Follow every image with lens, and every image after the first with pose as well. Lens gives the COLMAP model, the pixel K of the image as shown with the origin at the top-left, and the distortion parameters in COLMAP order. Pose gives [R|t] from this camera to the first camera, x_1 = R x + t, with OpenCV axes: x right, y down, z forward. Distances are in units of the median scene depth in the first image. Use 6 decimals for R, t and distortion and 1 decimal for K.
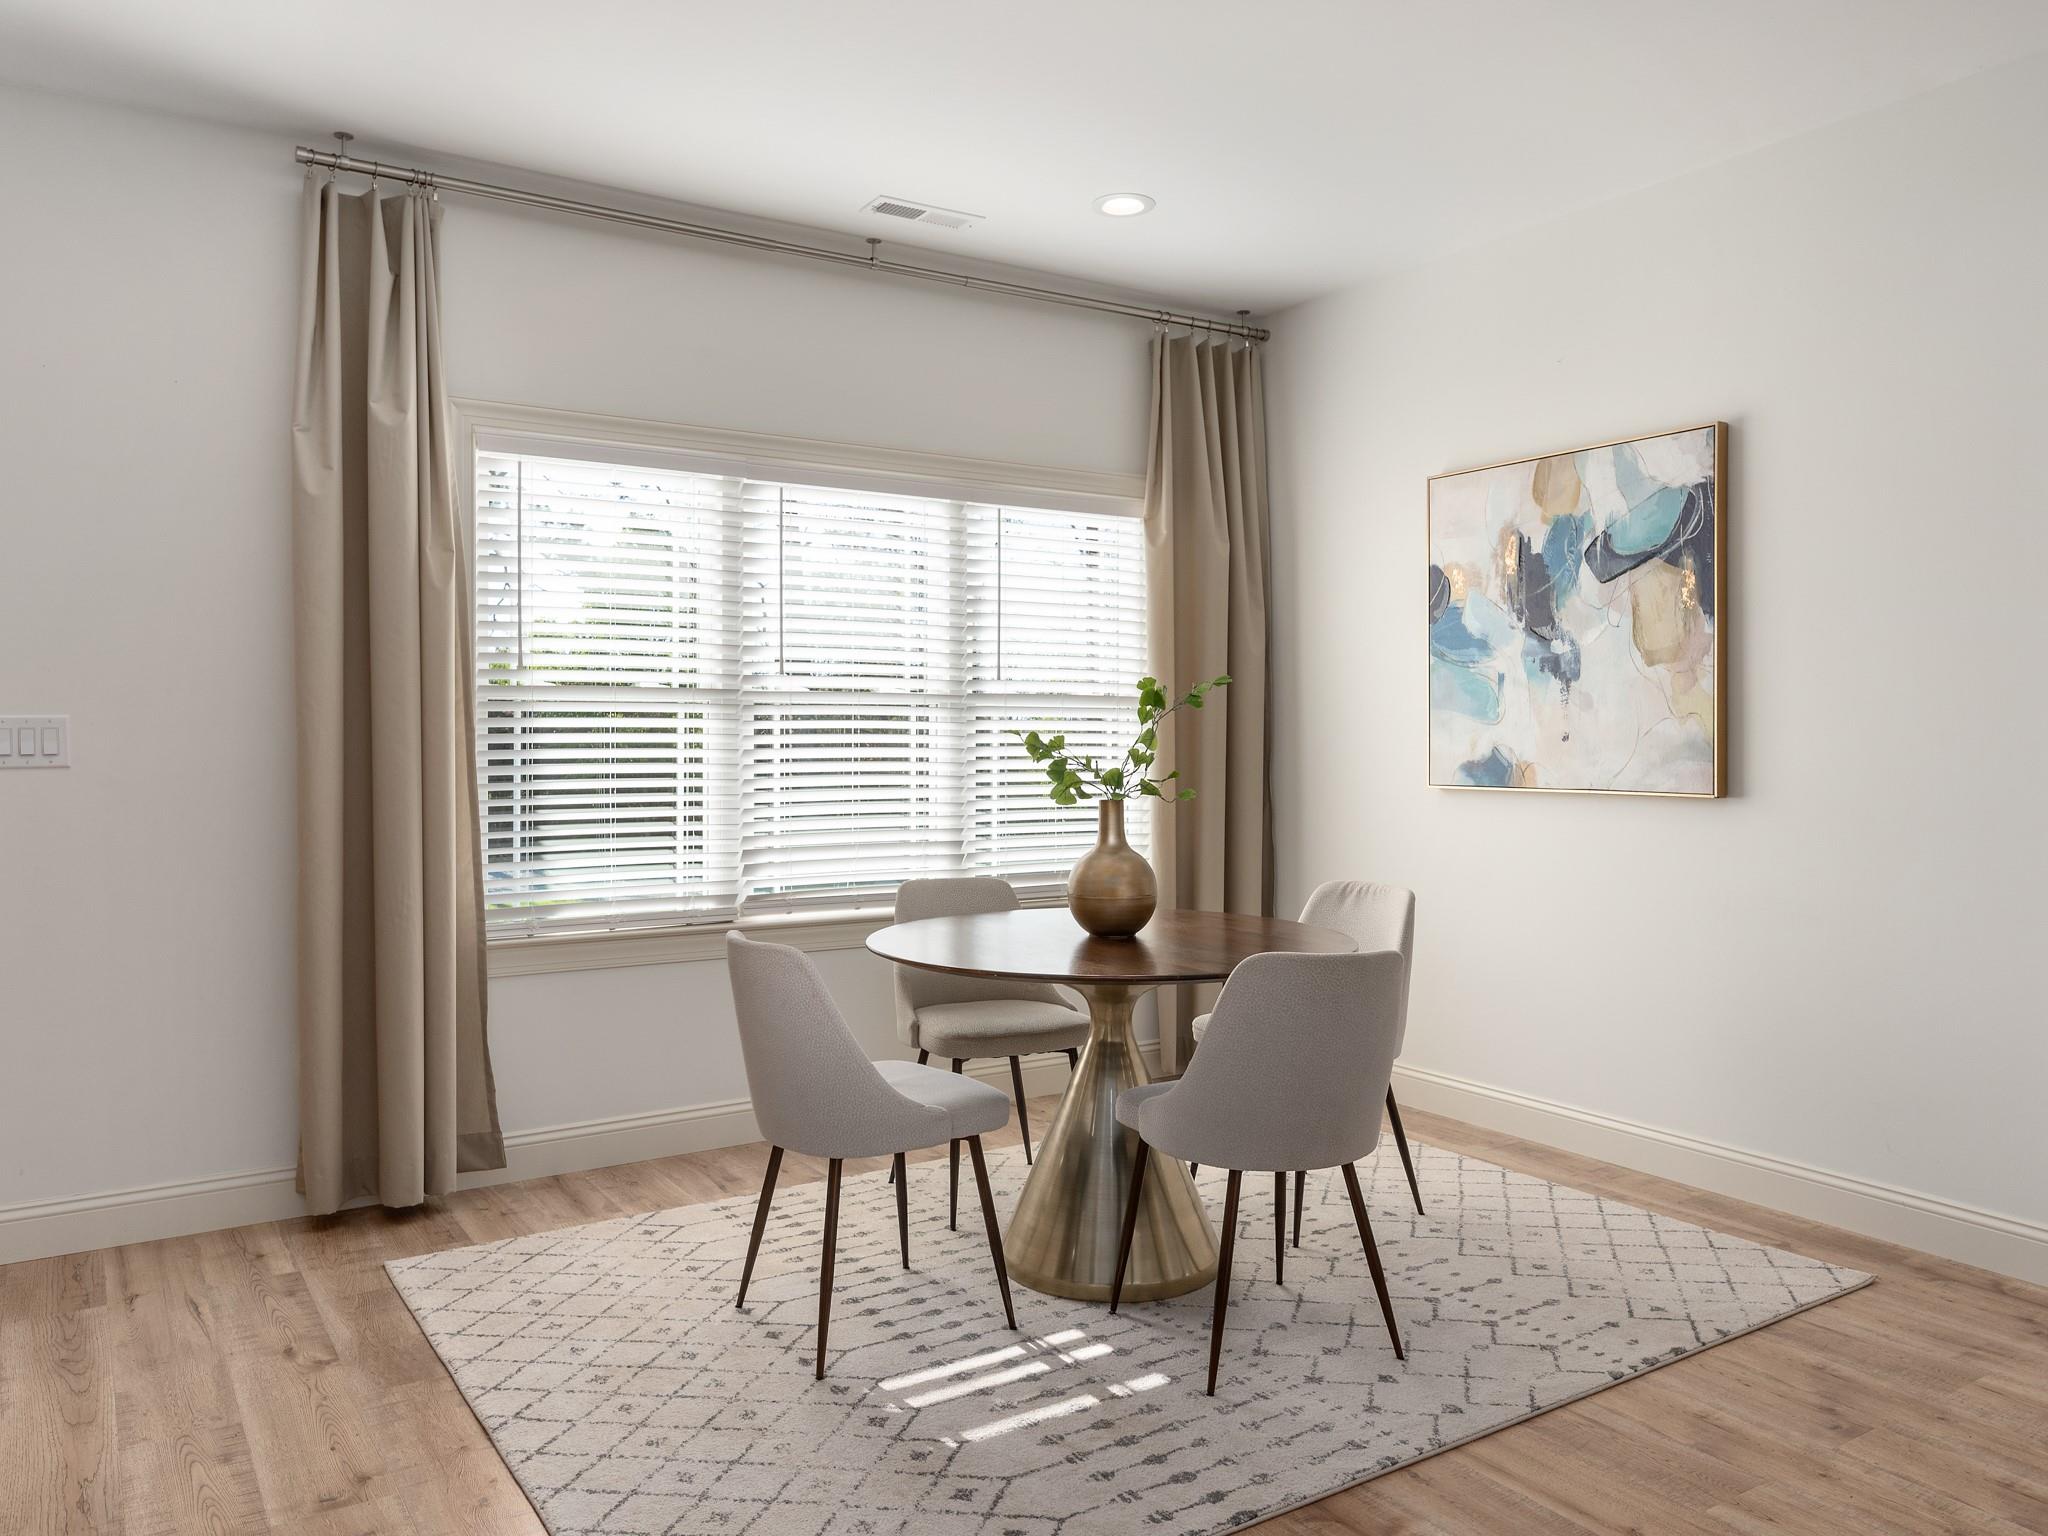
lens RADIAL K [[1484.4, 0, 1025.6], [0, 1484.4, 760.3], [0, 0, 1]] dist [-0.007012, 0.001778]
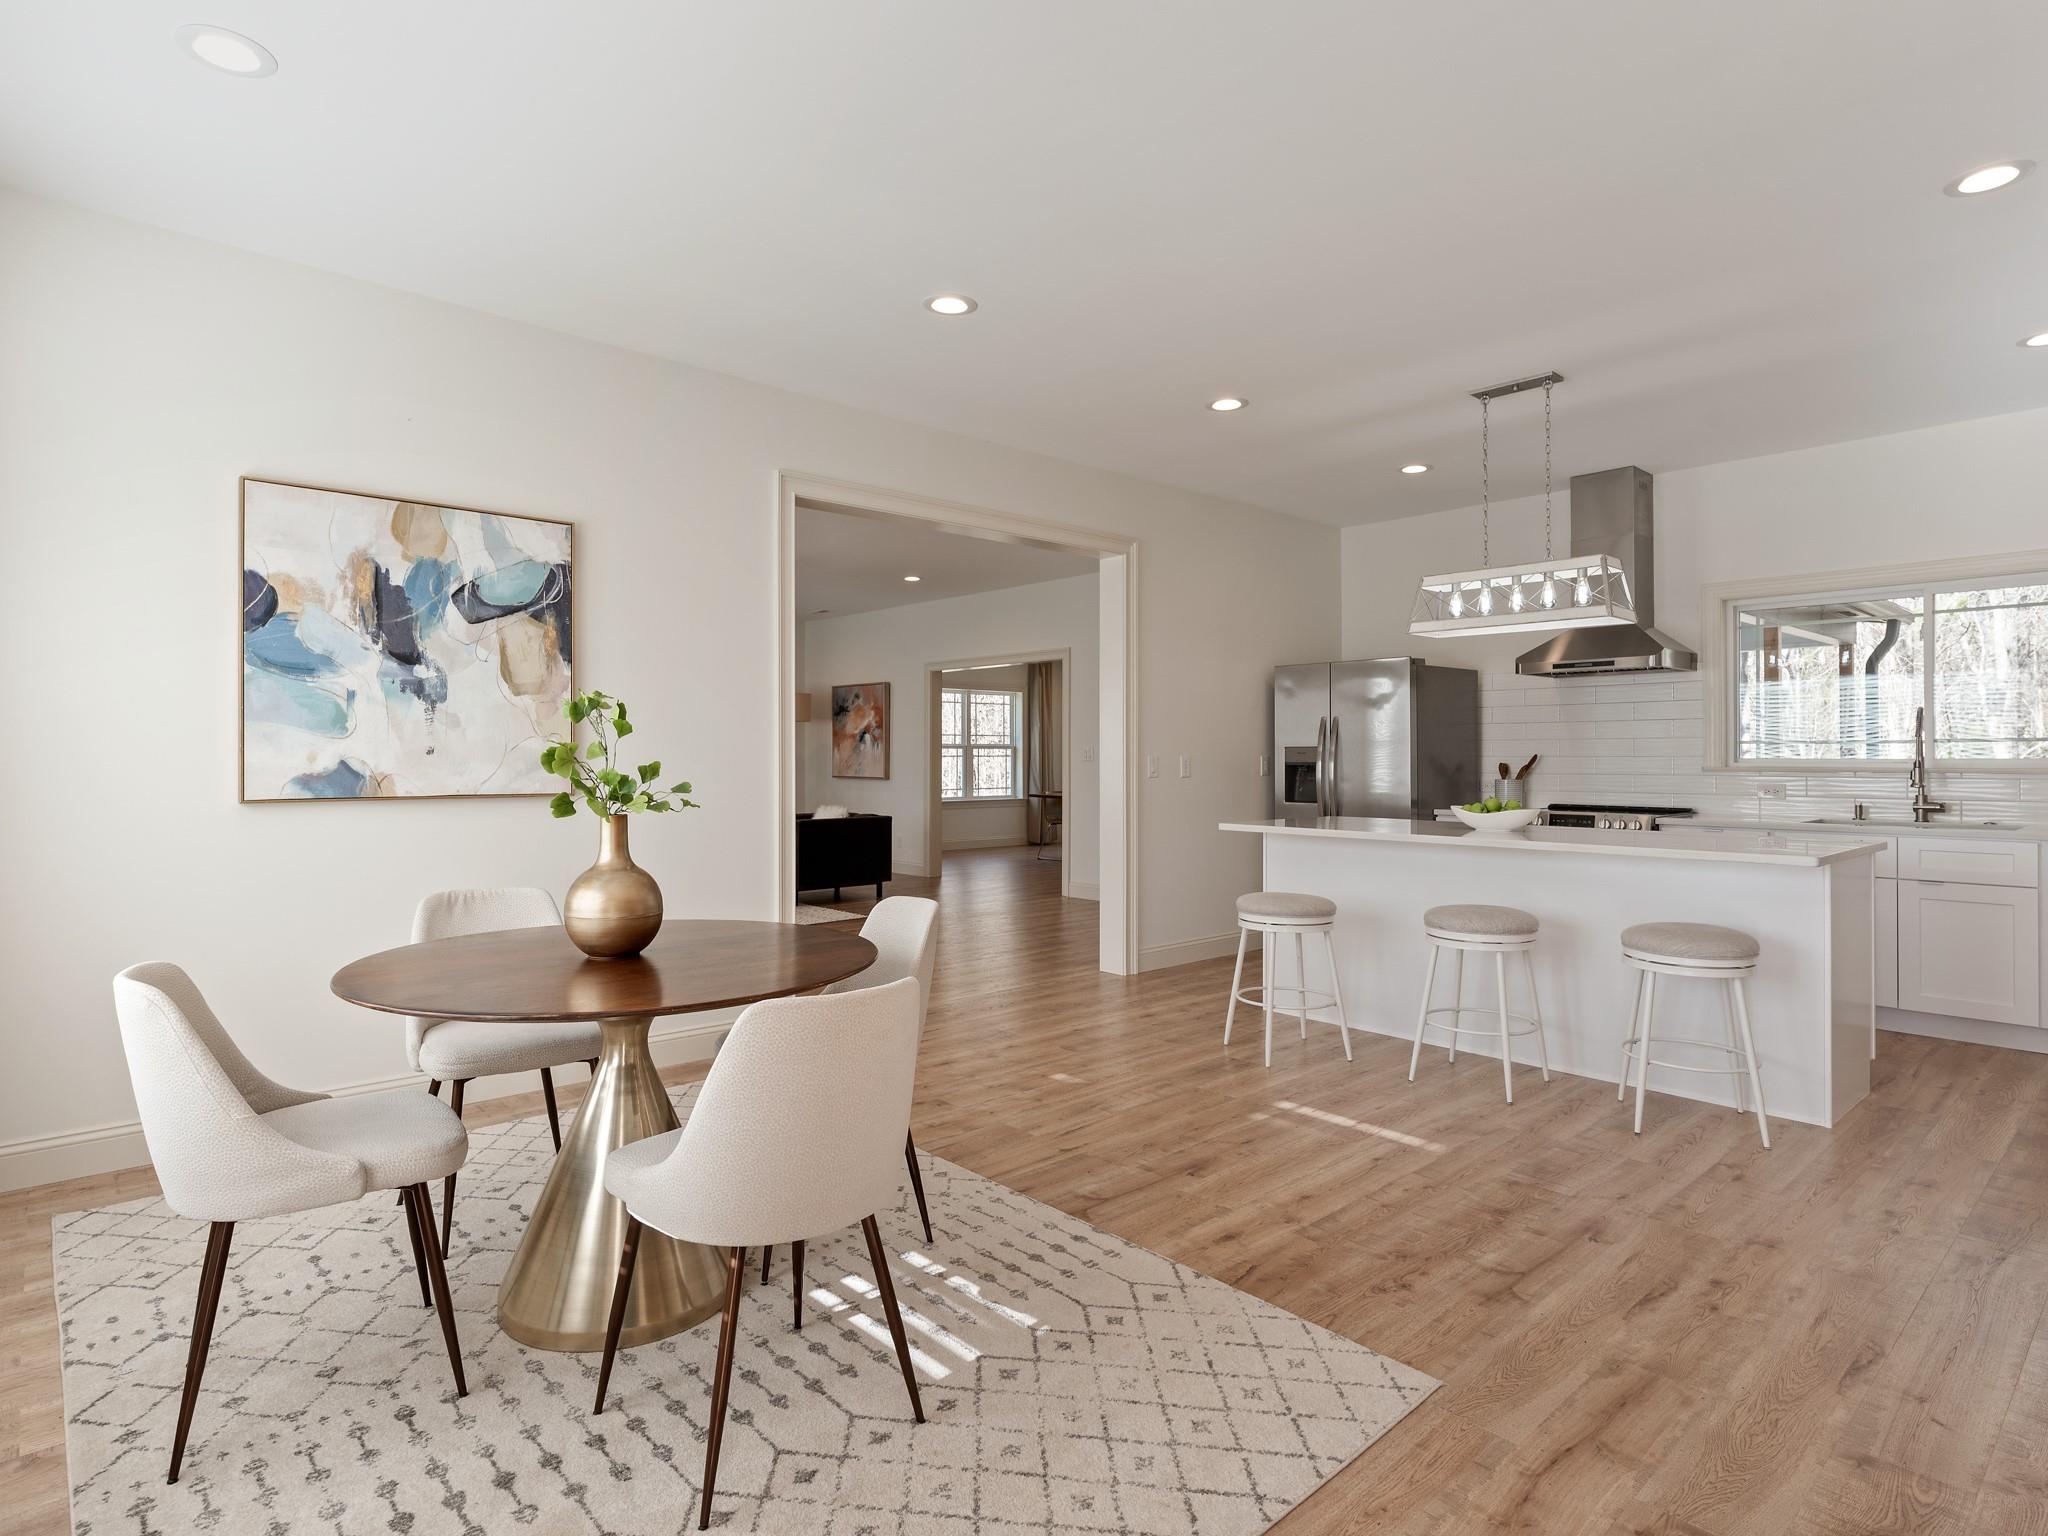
lens RADIAL K [[1095.8, 0, 1028.3], [0, 1095.8, 761.8], [0, 0, 1]] dist [0.000423, 0.002345]
pose [[-0.158790, -0.008235, 0.987278, -0.559417], [0.011352, 0.999884, 0.010166, -0.010698], [-0.987247, 0.012822, -0.158678, 0.686336]]
